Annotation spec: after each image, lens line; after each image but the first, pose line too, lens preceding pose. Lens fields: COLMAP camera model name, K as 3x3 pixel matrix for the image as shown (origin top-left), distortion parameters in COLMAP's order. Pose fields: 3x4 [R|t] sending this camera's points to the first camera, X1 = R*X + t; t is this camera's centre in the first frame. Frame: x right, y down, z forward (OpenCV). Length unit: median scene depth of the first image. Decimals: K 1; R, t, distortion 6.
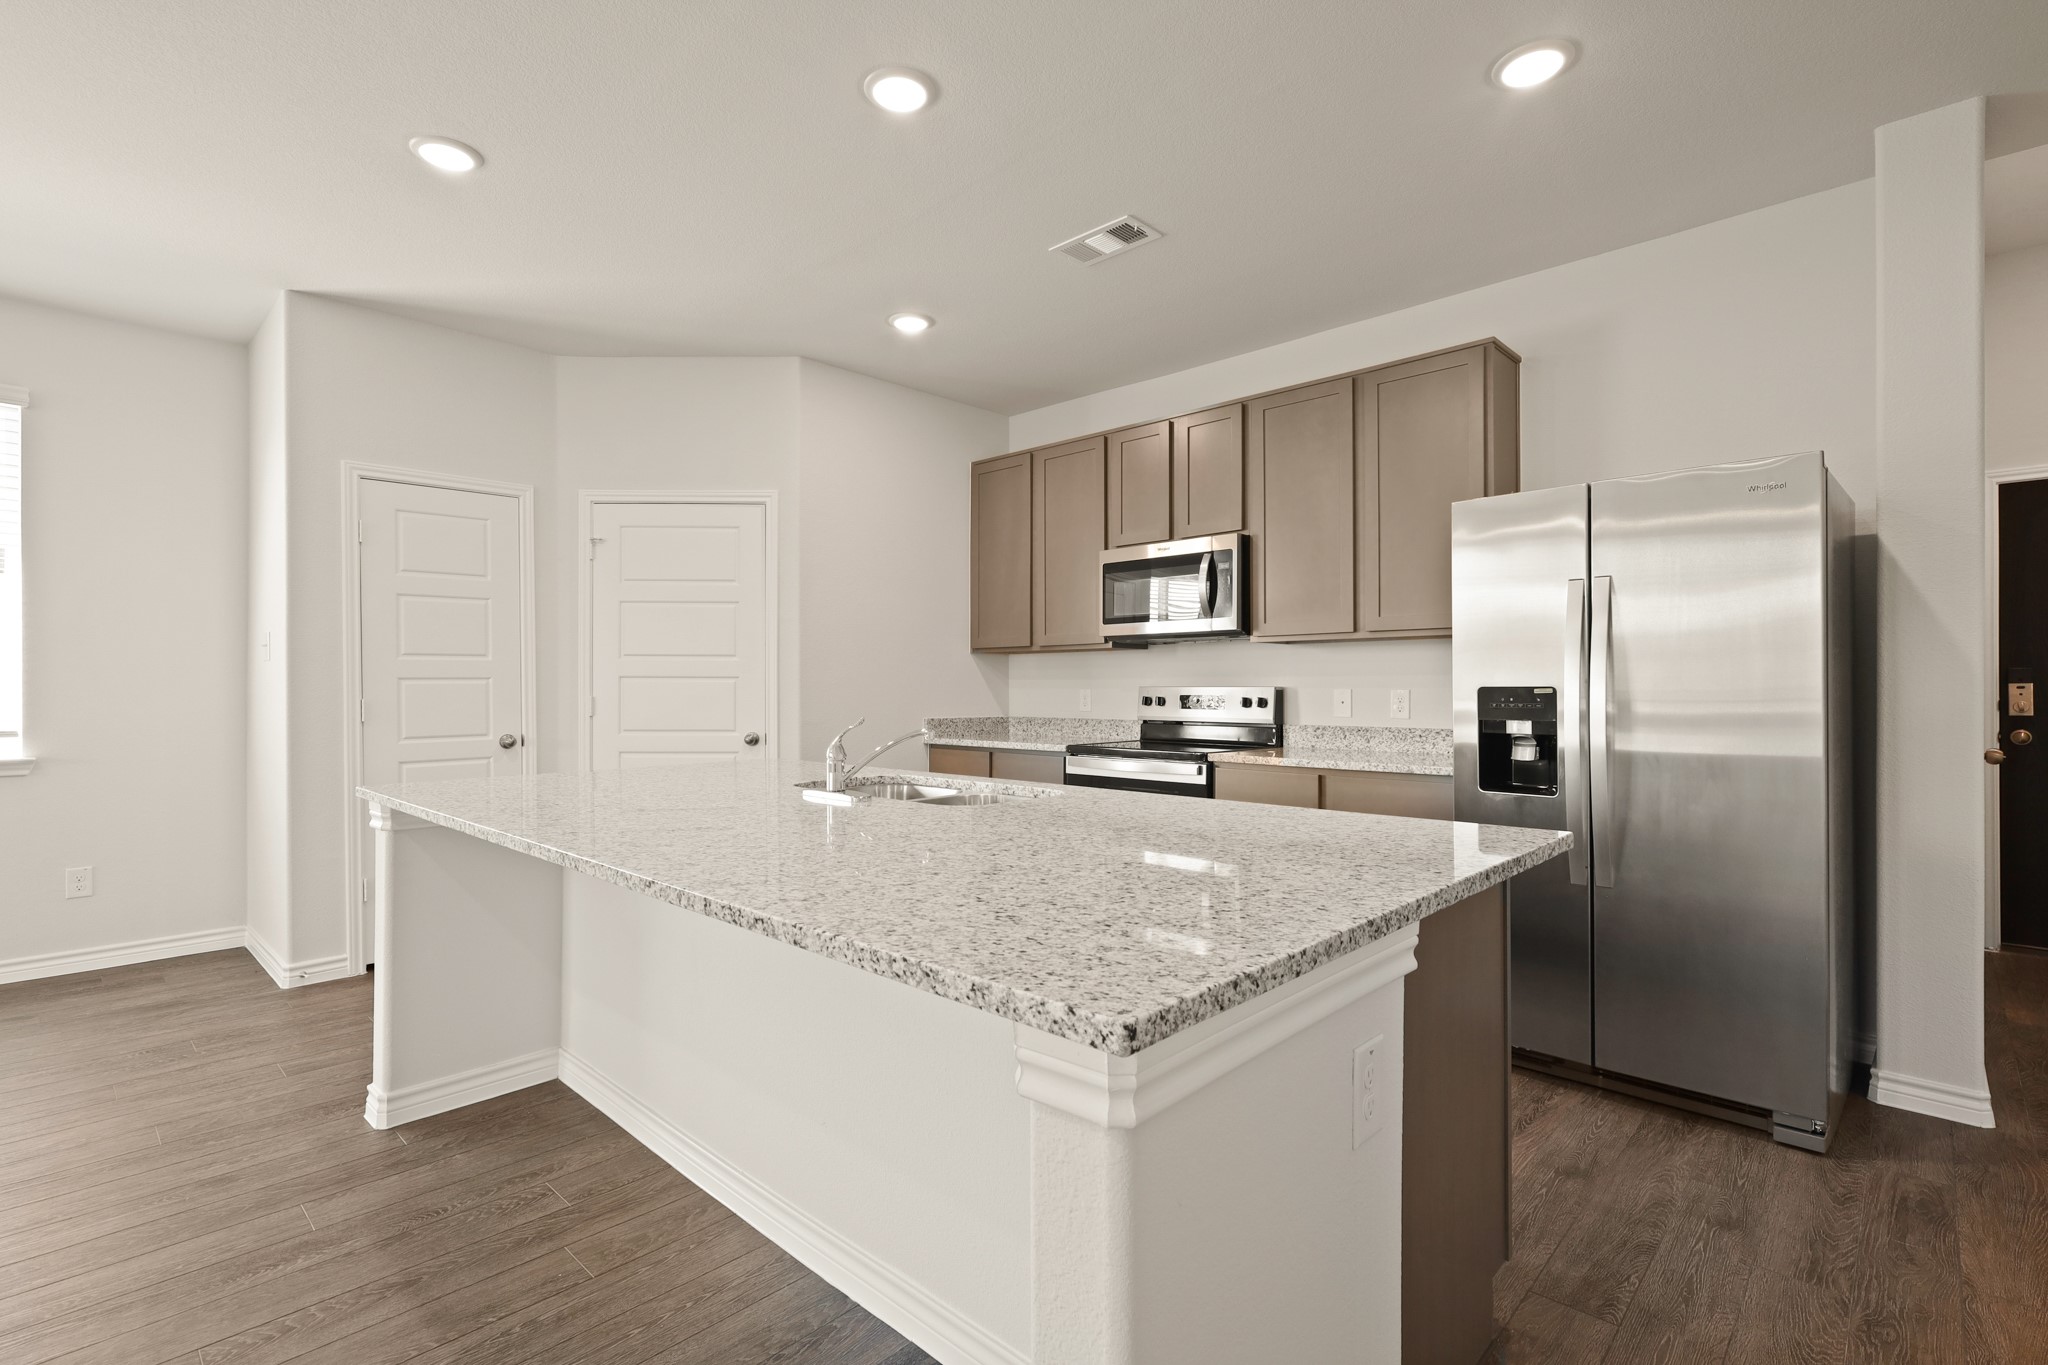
lens RADIAL K [[950.9, 0, 1023.2], [0, 950.9, 684.0], [0, 0, 1]] dist [0.000330, -0.000049]
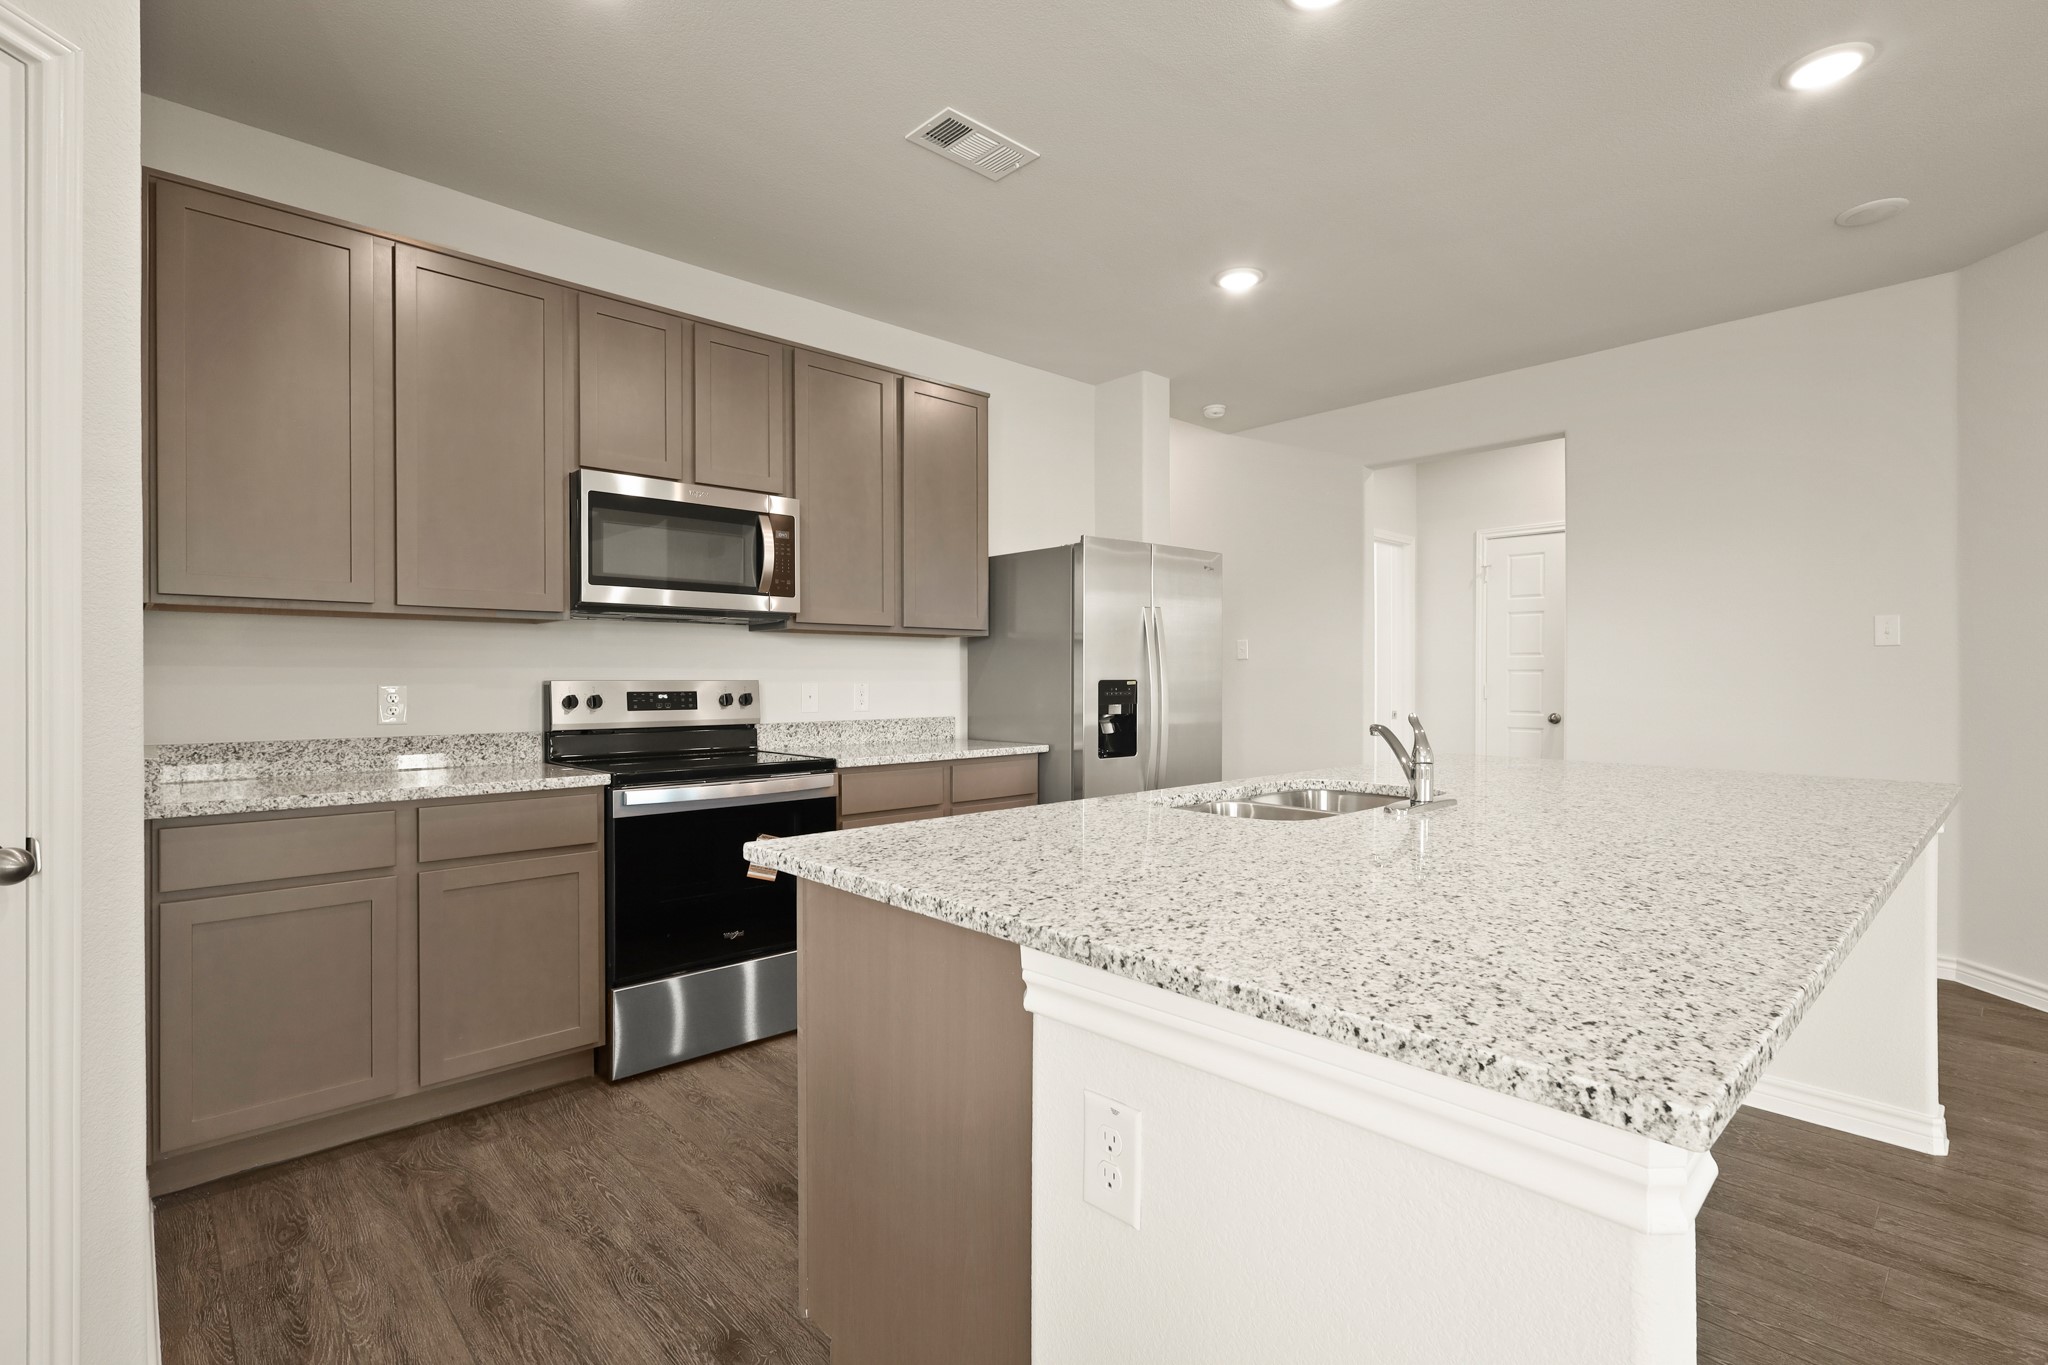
lens RADIAL K [[950.9, 0, 1023.5], [0, 950.9, 680.4], [0, 0, 1]] dist [0.000330, -0.000049]
pose [[0.069137, -0.002550, 0.997604, -0.603660], [-0.001395, 0.999996, 0.002653, 0.000567], [-0.997606, -0.001575, 0.069133, 0.740869]]
